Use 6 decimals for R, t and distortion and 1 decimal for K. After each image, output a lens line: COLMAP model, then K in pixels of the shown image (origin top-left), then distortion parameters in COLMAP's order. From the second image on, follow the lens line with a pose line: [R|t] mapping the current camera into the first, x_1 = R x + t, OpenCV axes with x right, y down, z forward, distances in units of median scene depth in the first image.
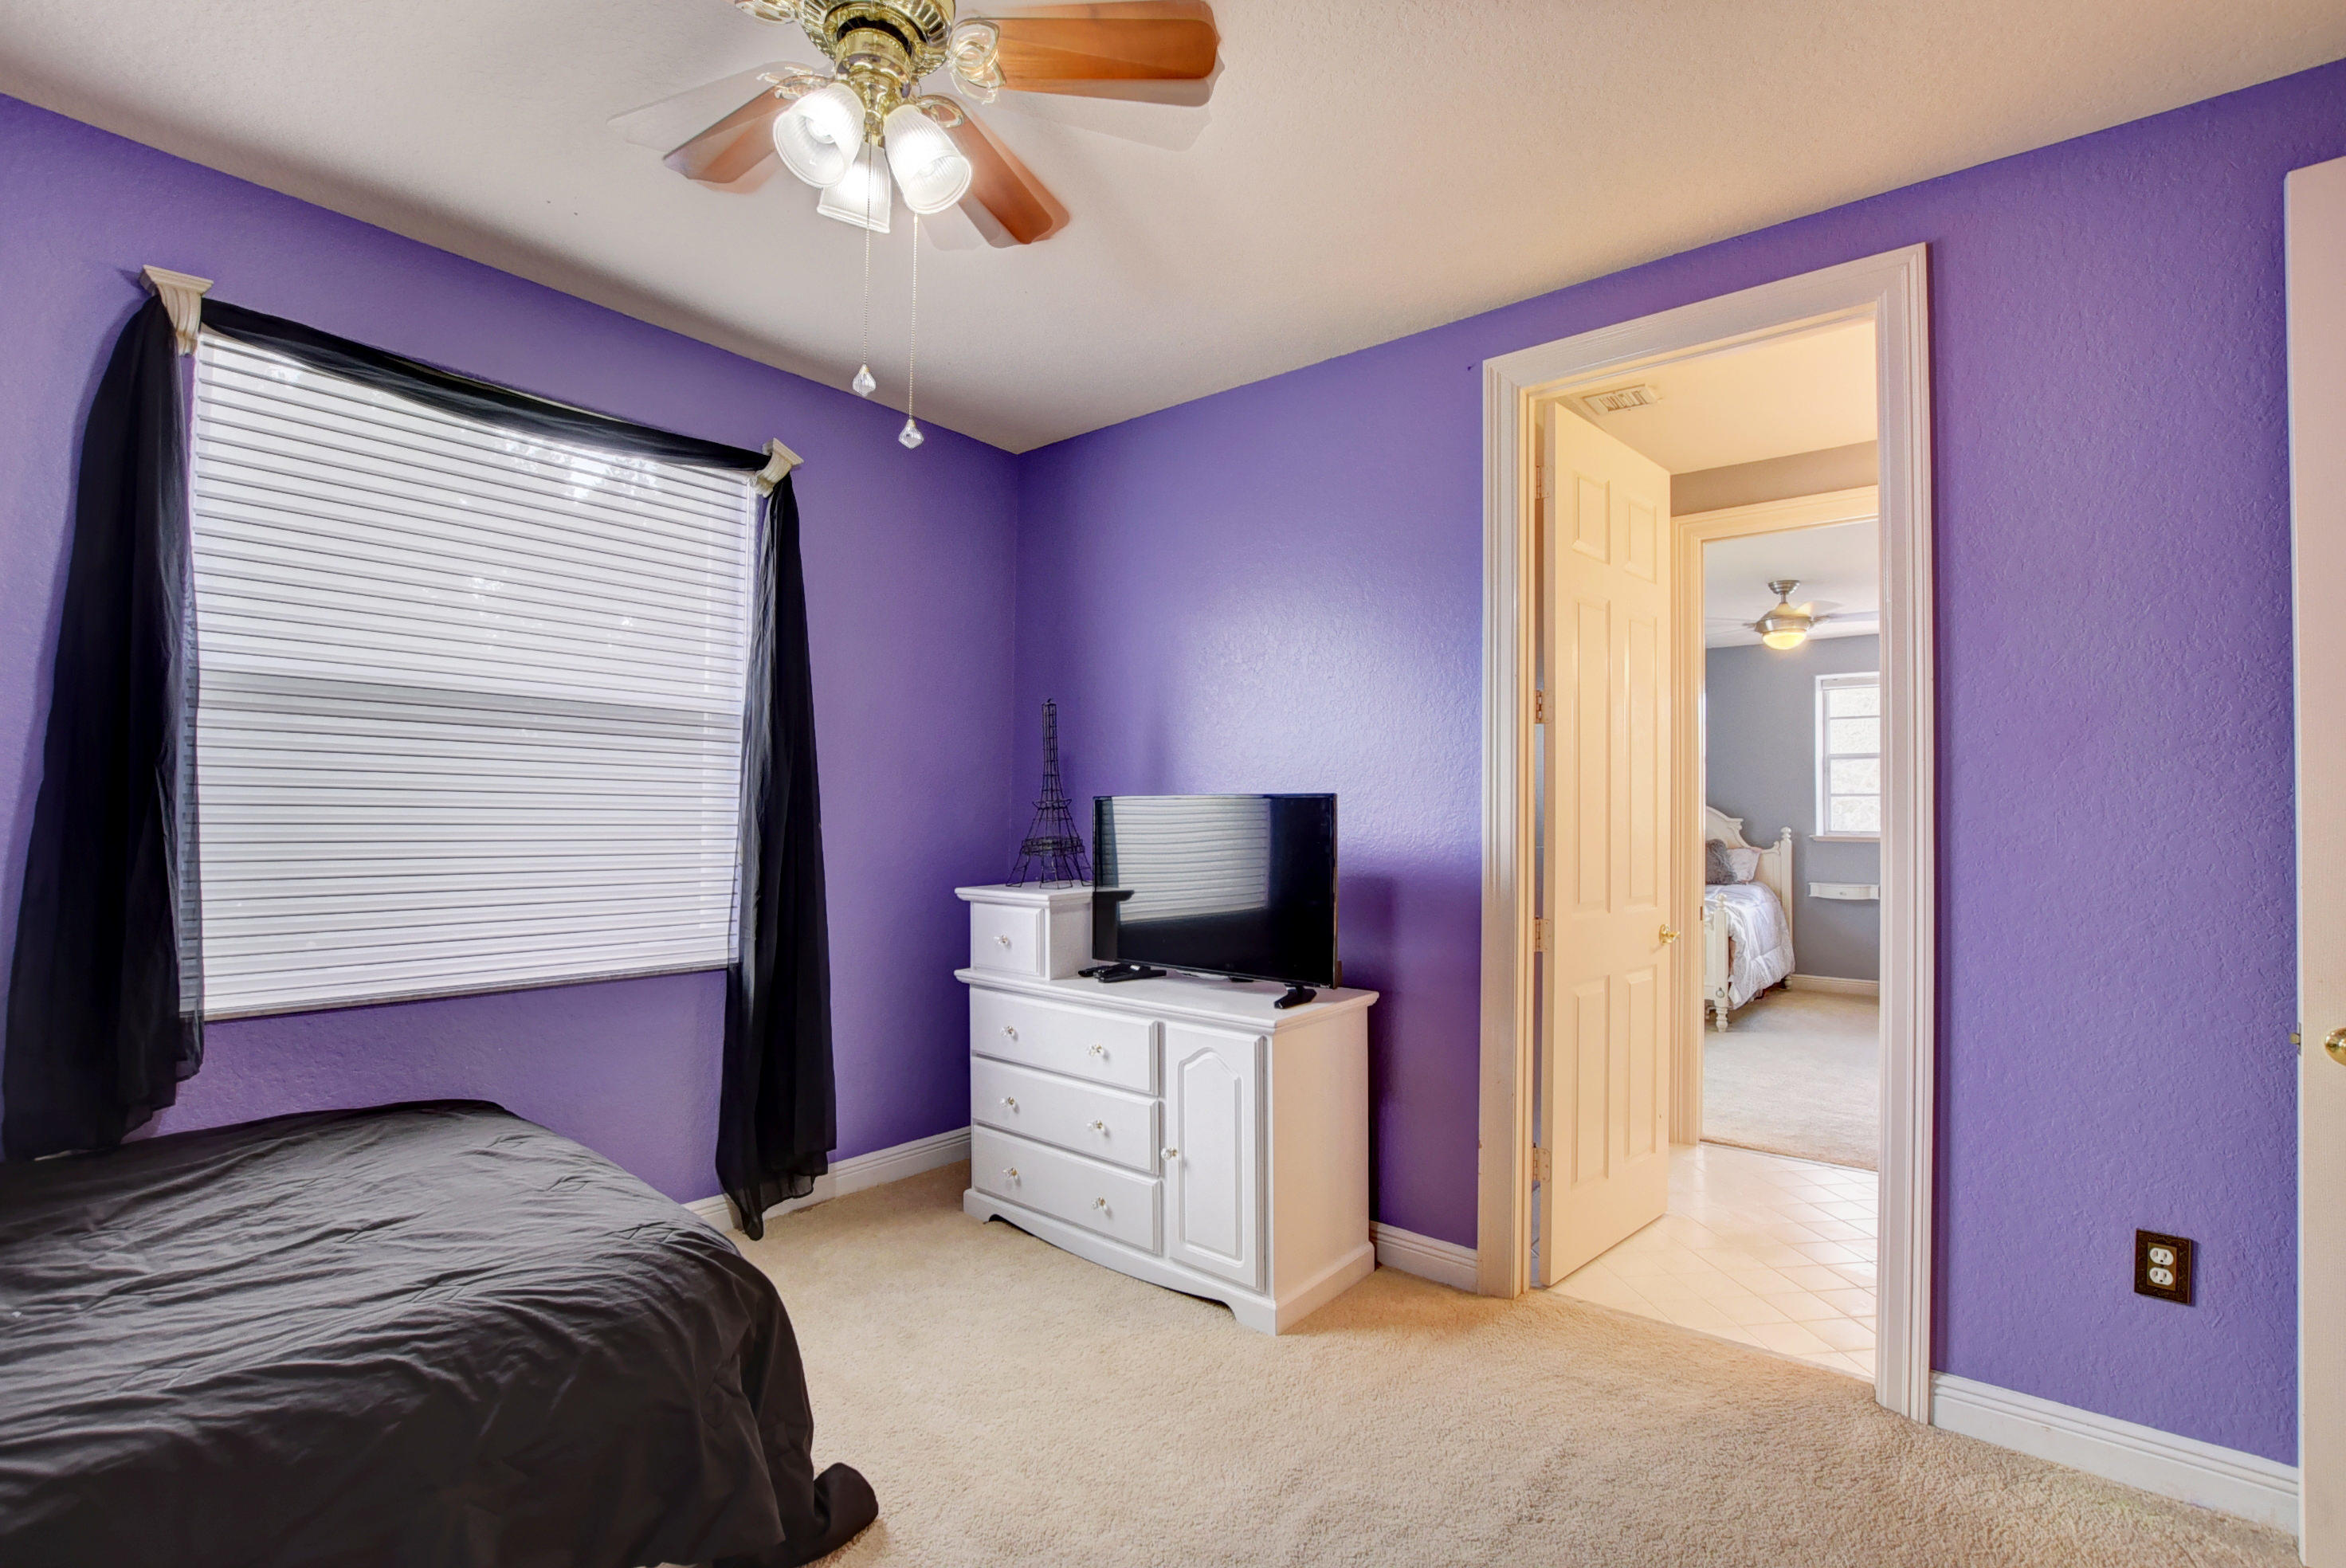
lens RADIAL K [[1051.2, 0, 1173.1], [0, 1051.2, 789.1], [0, 0, 1]] dist [-0.013469, -0.000285]
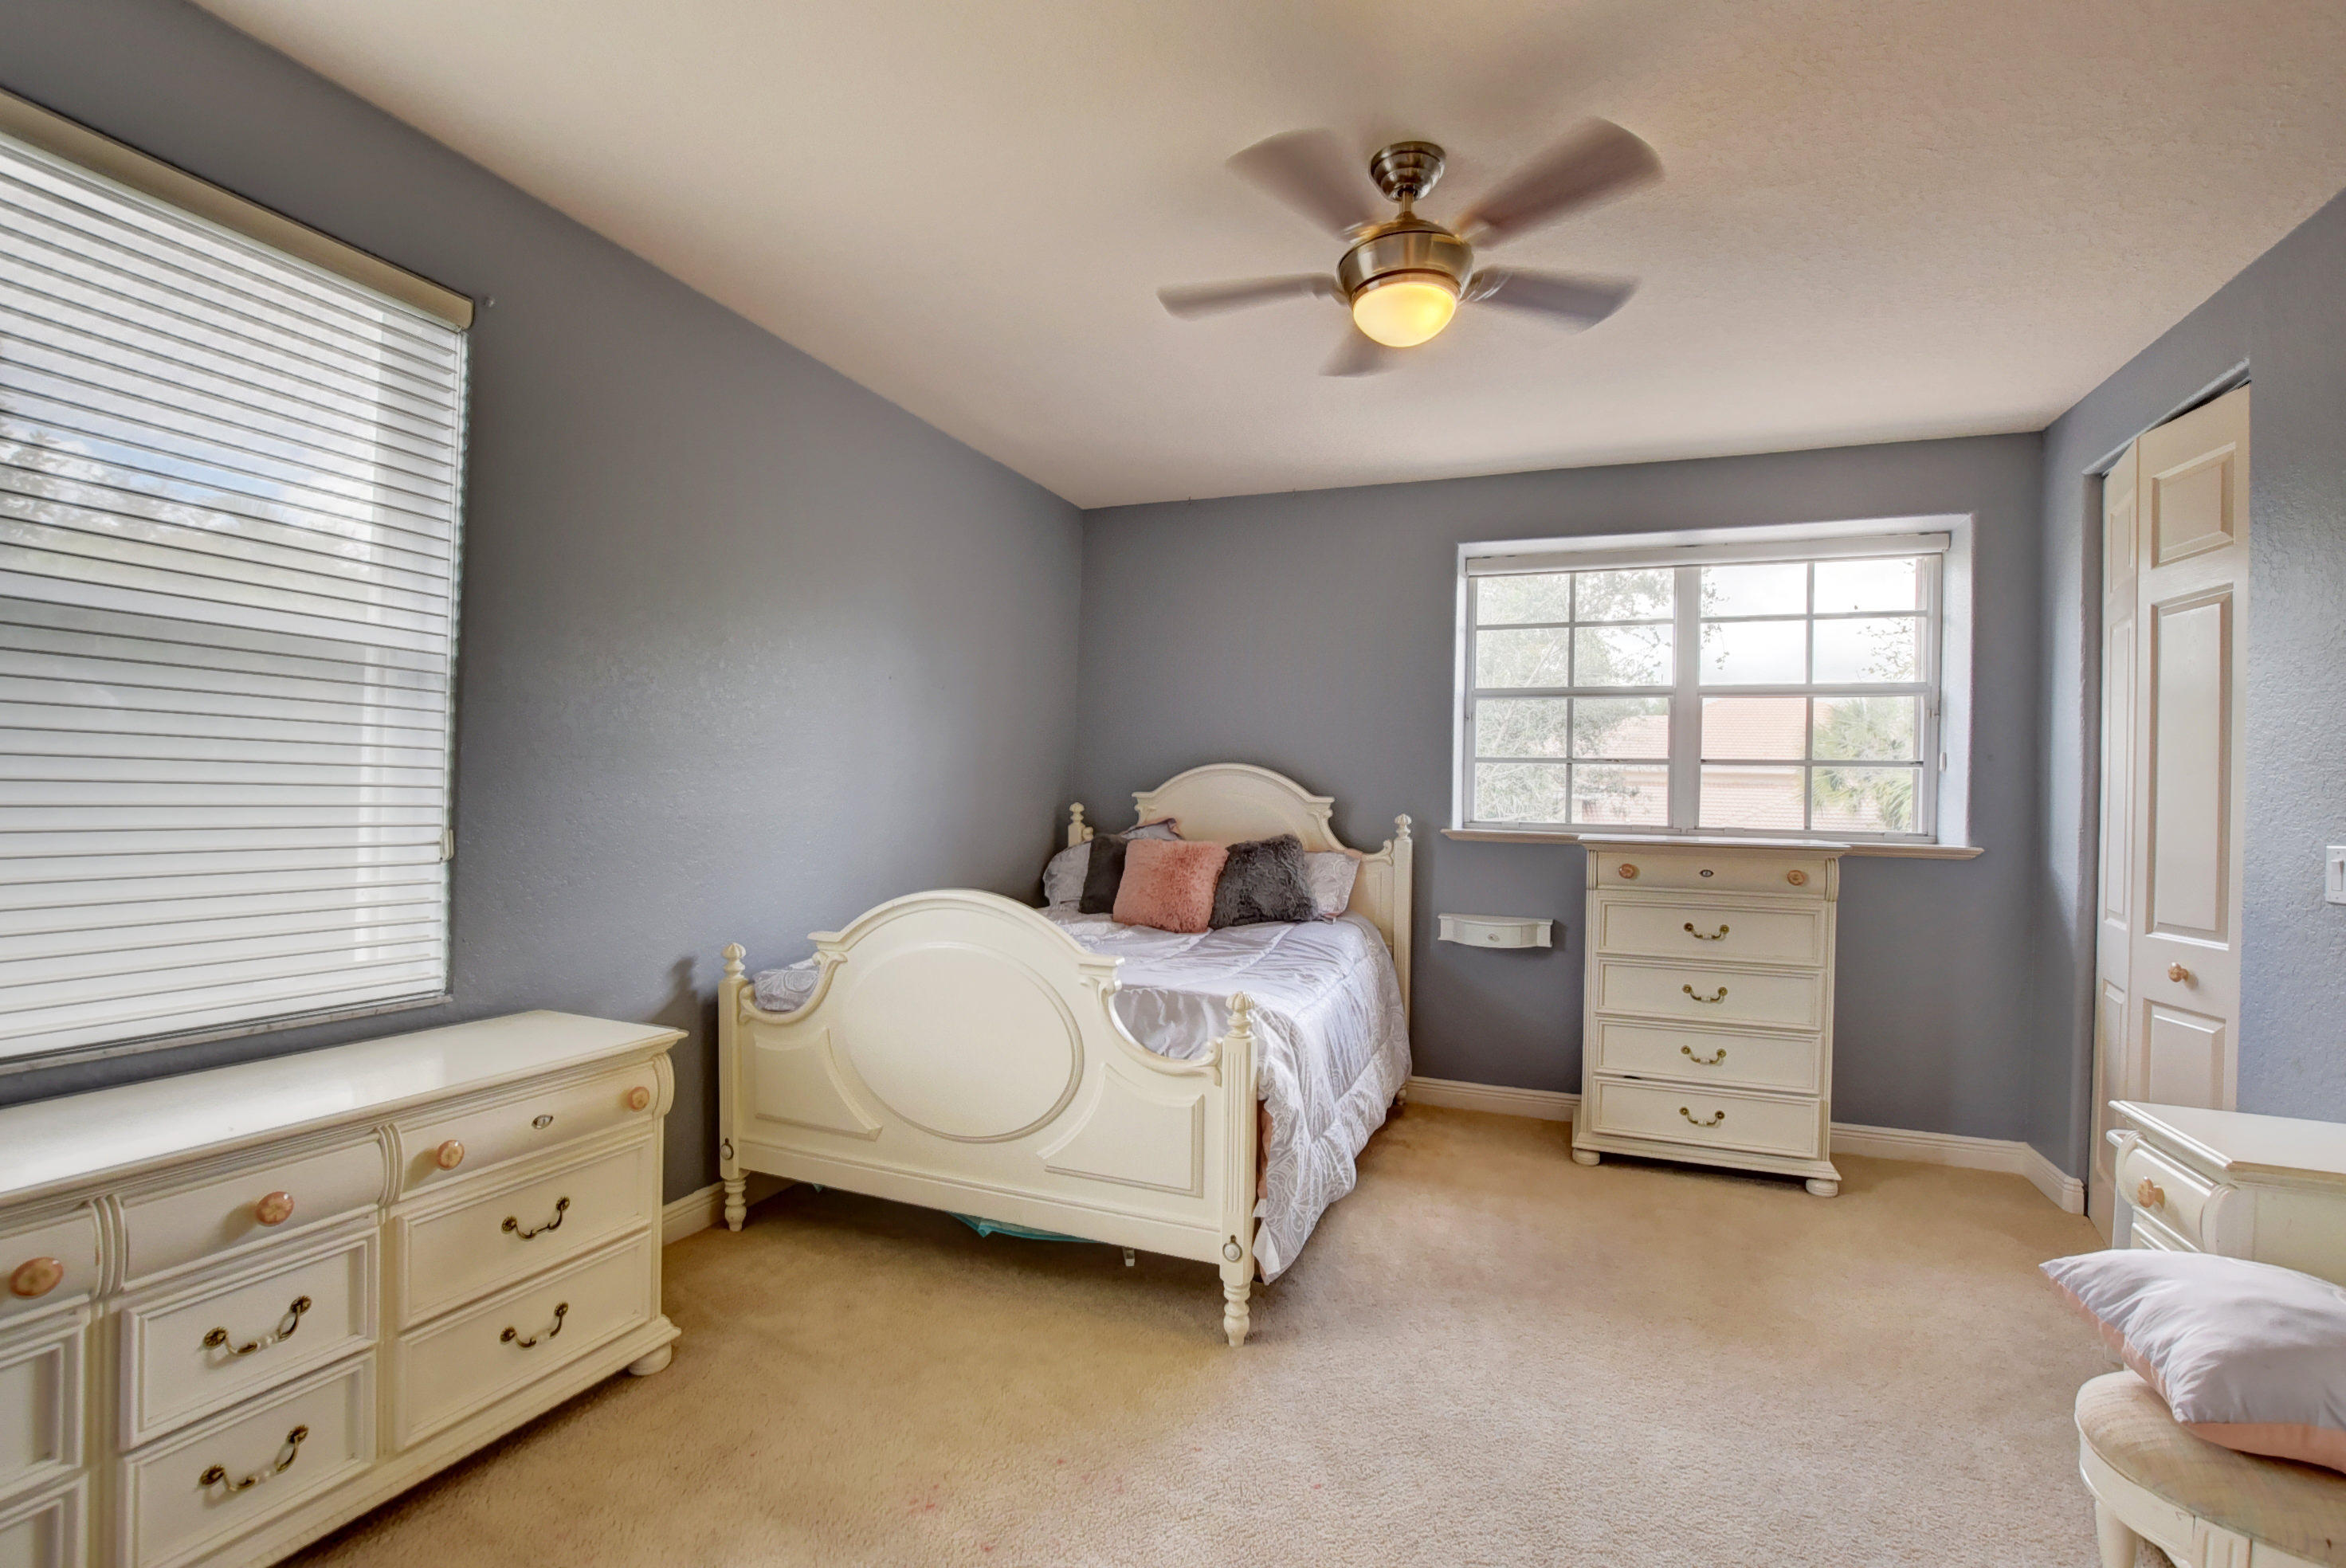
lens RADIAL K [[1051.2, 0, 1173.9], [0, 1051.2, 785.6], [0, 0, 1]] dist [-0.013469, -0.000285]
pose [[0.953499, 0.016842, 0.300926, 0.303121], [-0.024416, 0.999472, 0.021424, 0.012394], [-0.300406, -0.027775, 0.953407, 0.508773]]
